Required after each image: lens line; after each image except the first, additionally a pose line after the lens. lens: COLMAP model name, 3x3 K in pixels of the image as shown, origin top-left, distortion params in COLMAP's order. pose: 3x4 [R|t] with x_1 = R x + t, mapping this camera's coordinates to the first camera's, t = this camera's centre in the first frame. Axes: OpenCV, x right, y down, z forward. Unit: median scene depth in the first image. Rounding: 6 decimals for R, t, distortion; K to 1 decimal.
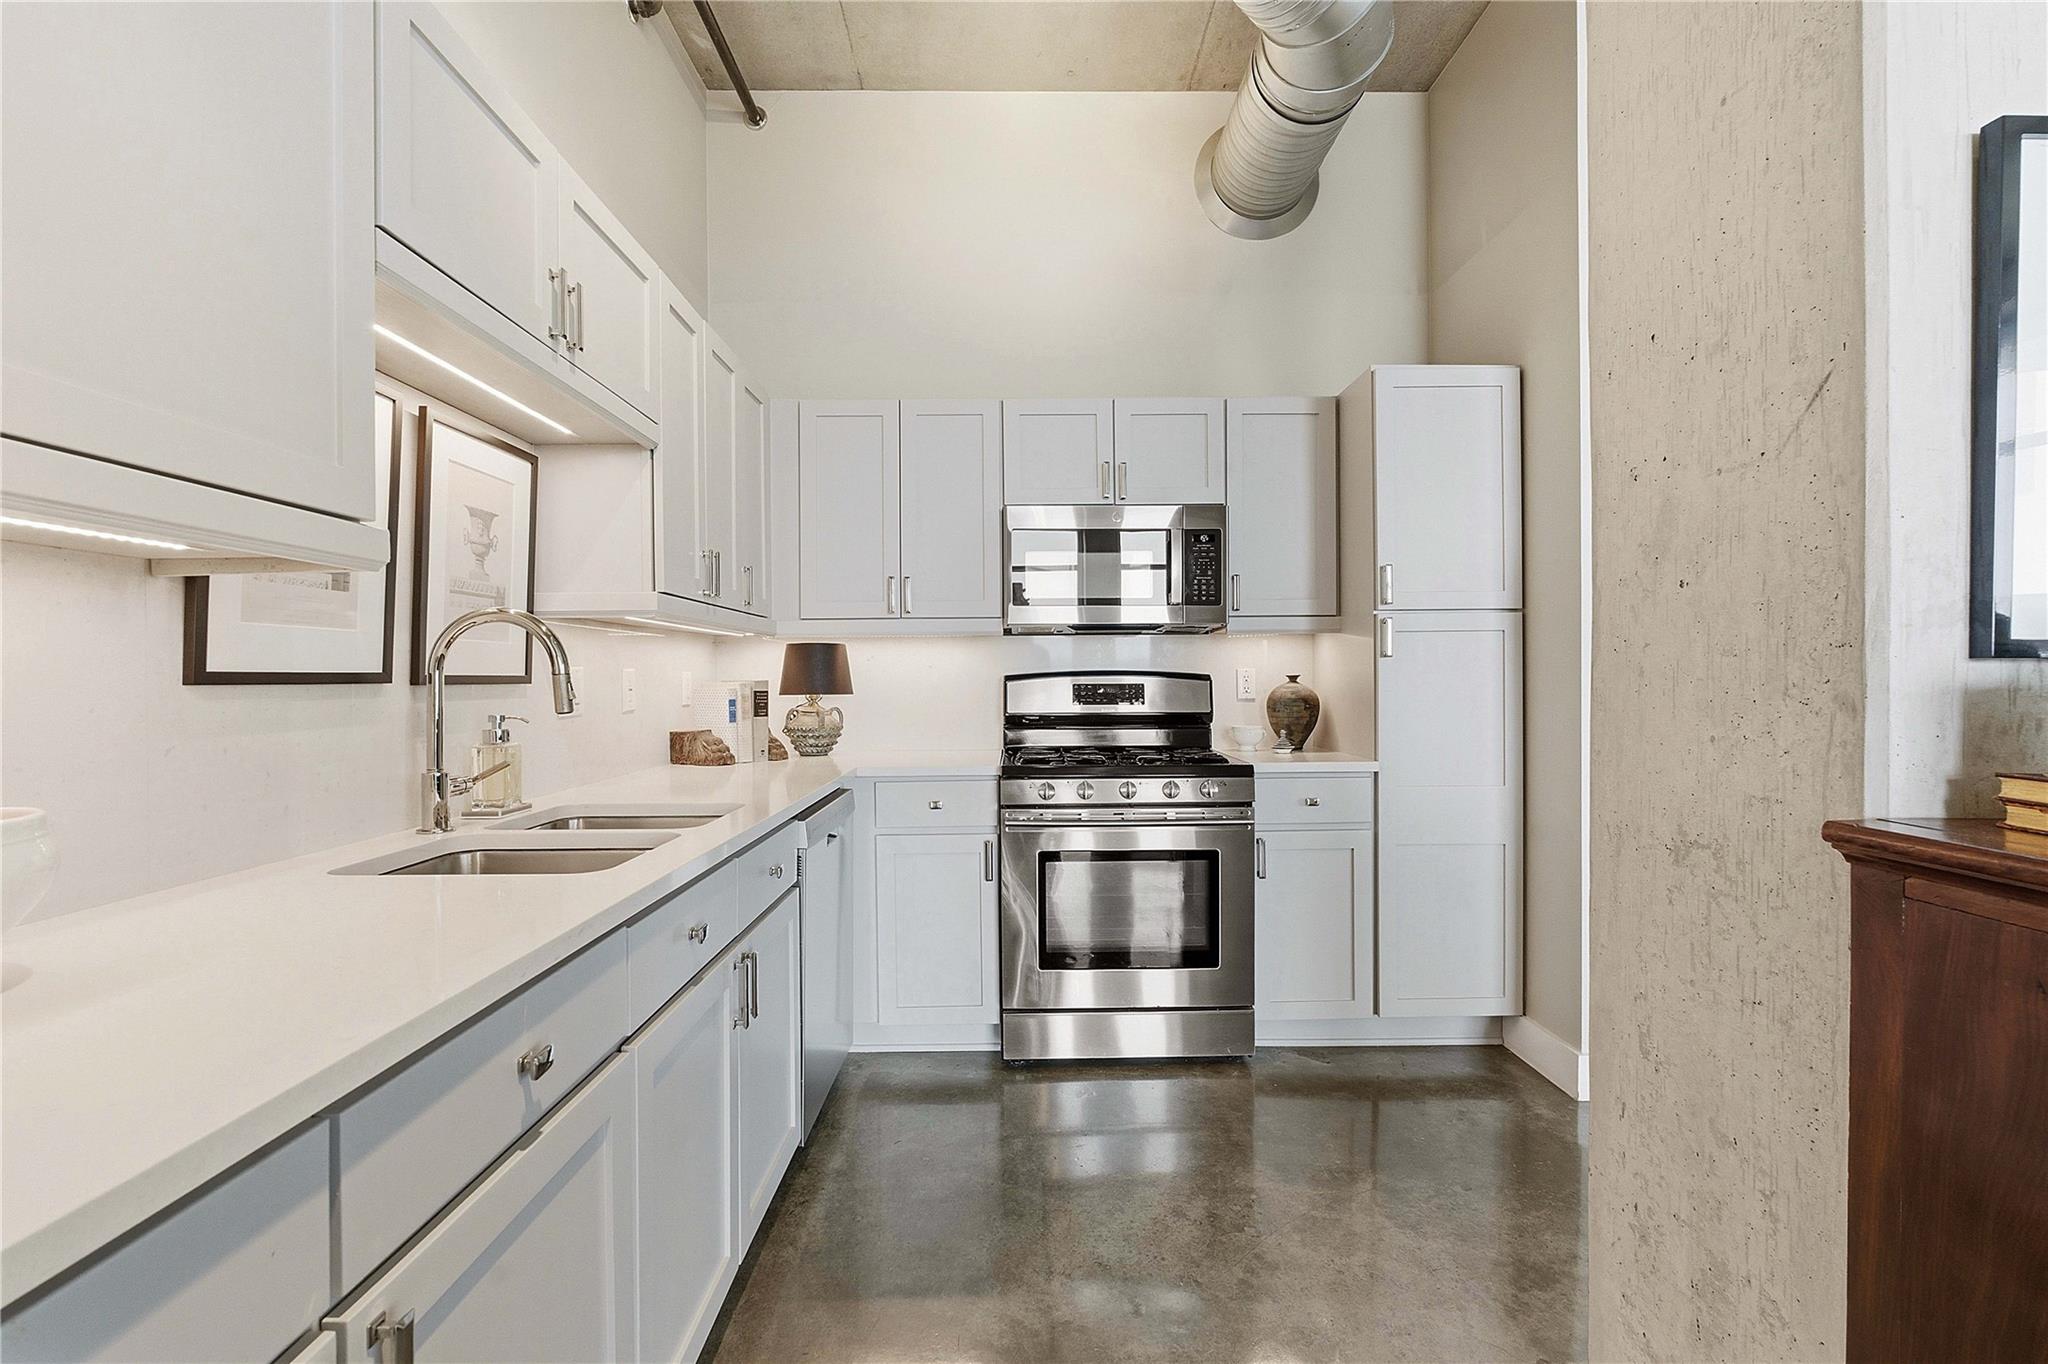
lens RADIAL K [[908.9, 0, 1024.0], [0, 908.9, 682.0], [0, 0, 1]] dist [0.000580, -0.000059]
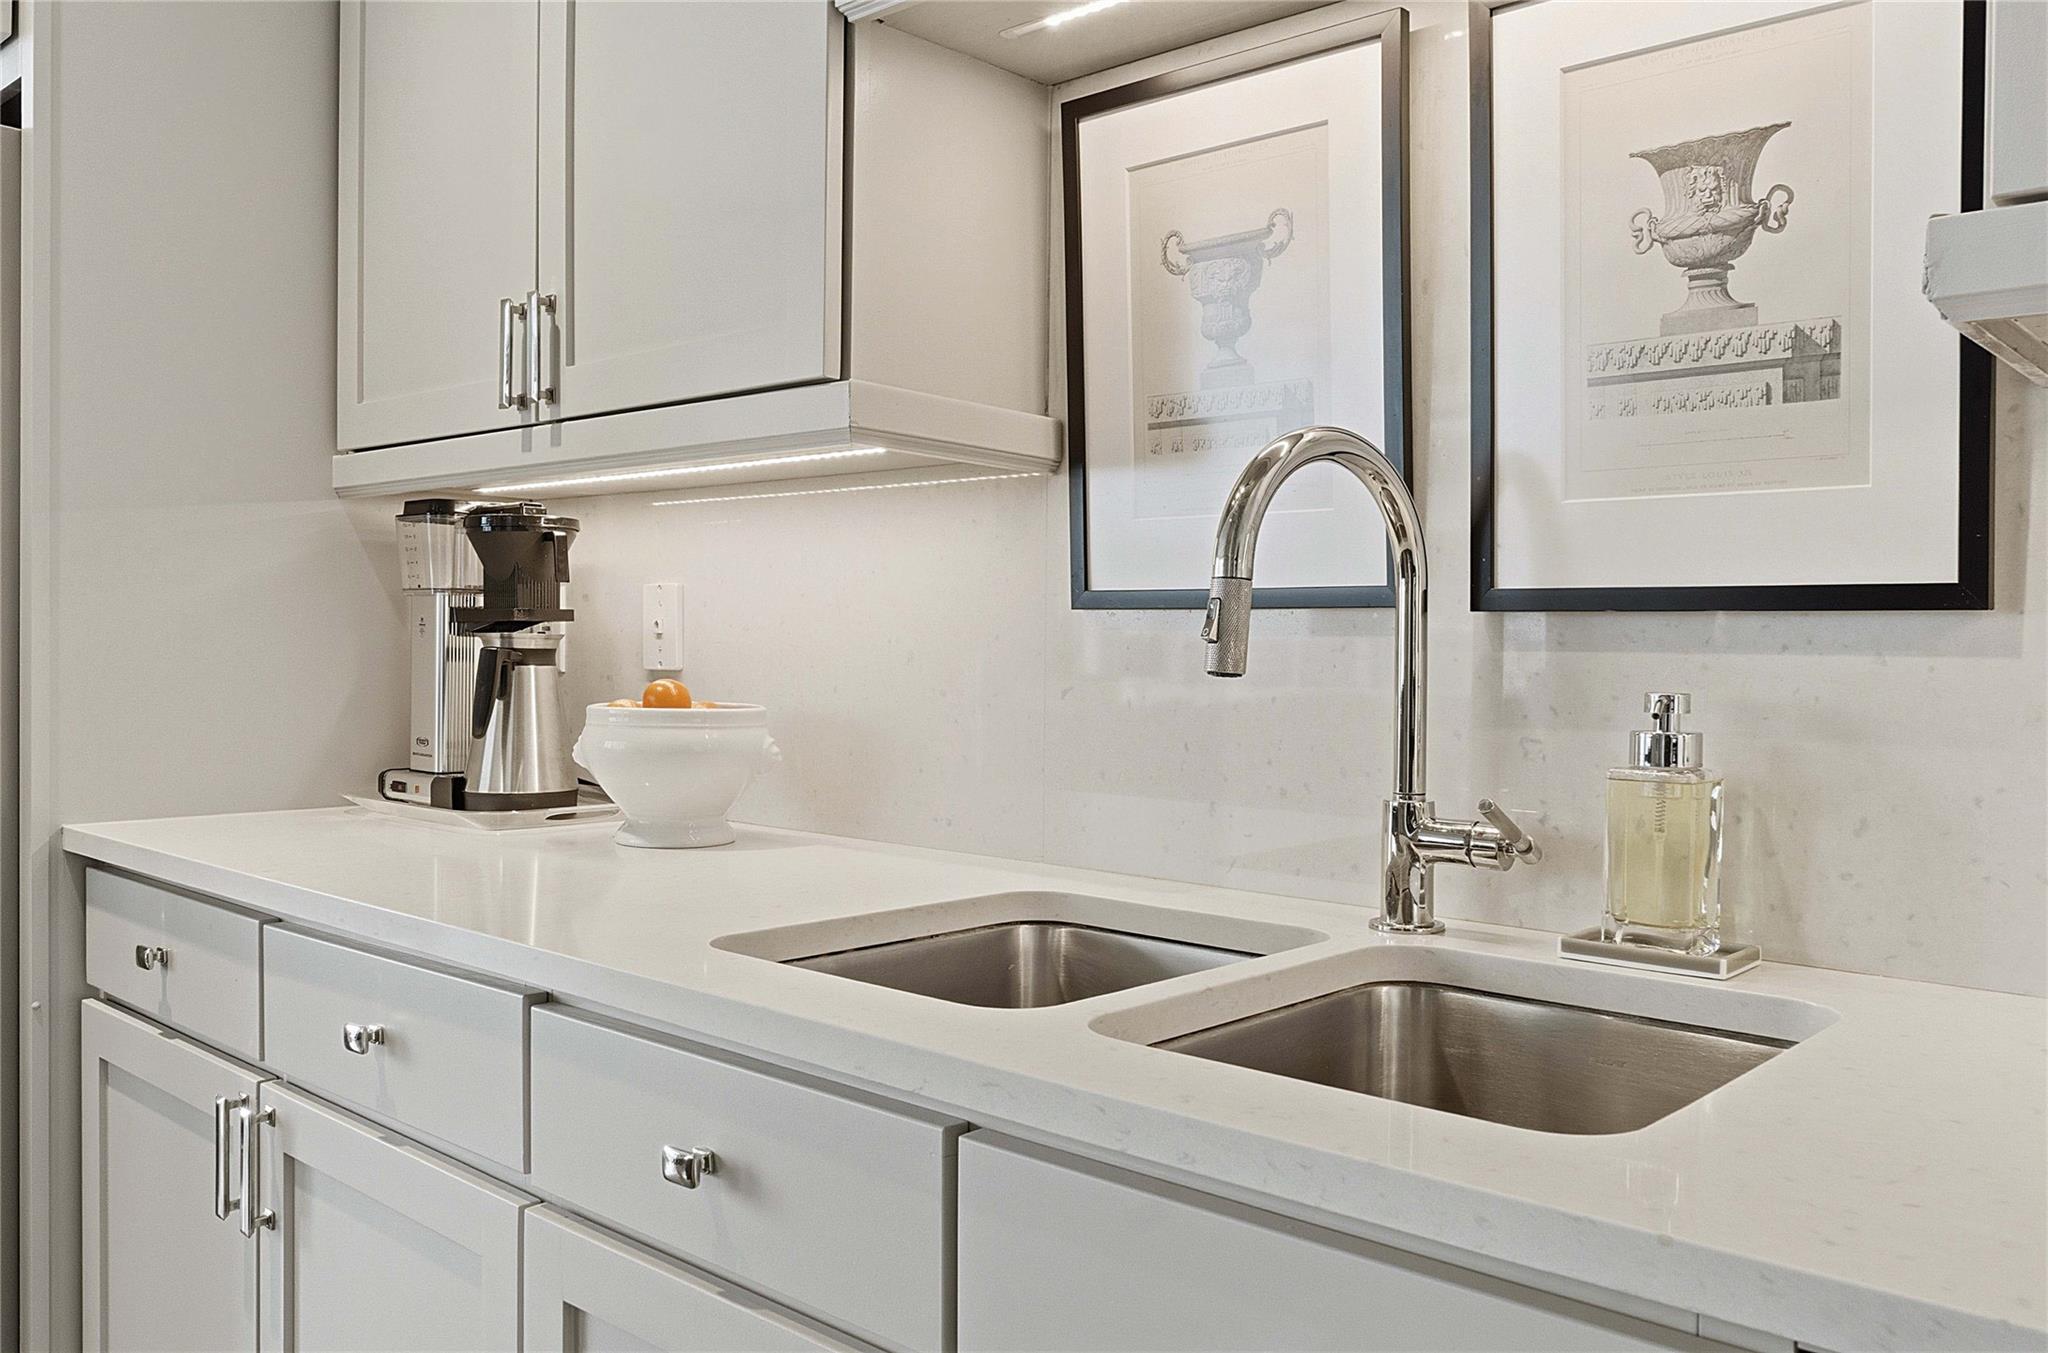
lens RADIAL K [[1617.8, 0, 1024.0], [0, 1617.8, 676.5], [0, 0, 1]] dist [-0.011639, -0.006725]
pose [[-0.675715, 0.016295, -0.736983, 0.076906], [-0.009384, 0.999485, 0.030703, 0.012031], [0.737103, 0.027662, -0.675214, 1.211704]]
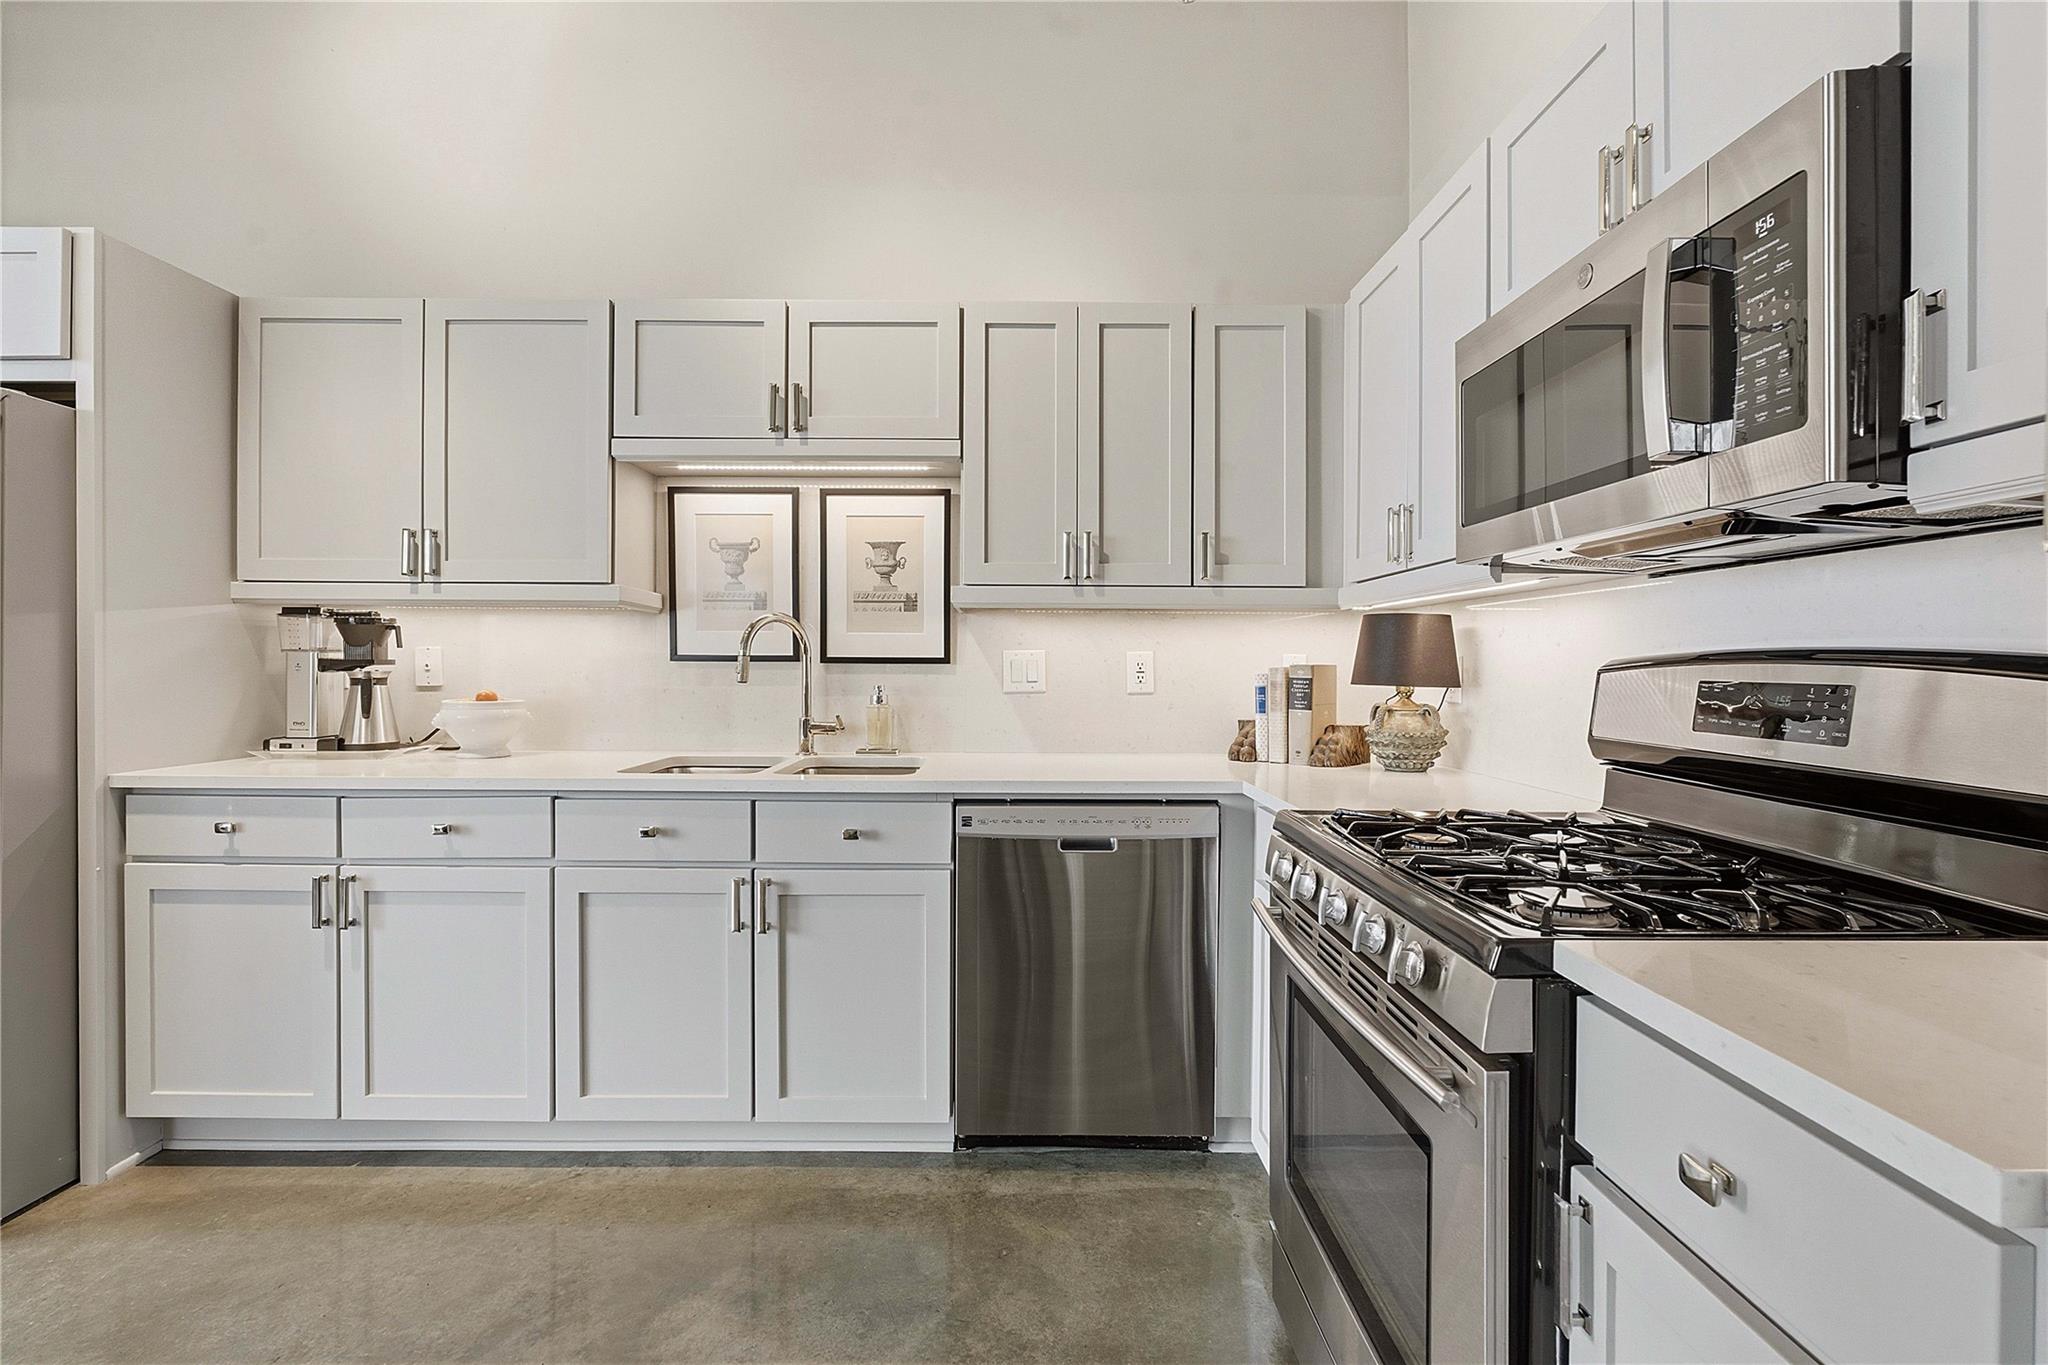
lens RADIAL K [[909.3, 0, 1028.5], [0, 909.3, 669.1], [0, 0, 1]] dist [-0.001575, -0.000203]
pose [[0.001743, 0.013732, -0.999904, 0.821025], [-0.010209, 0.999854, 0.013714, -0.010299], [0.999946, 0.010184, 0.001883, 1.193738]]
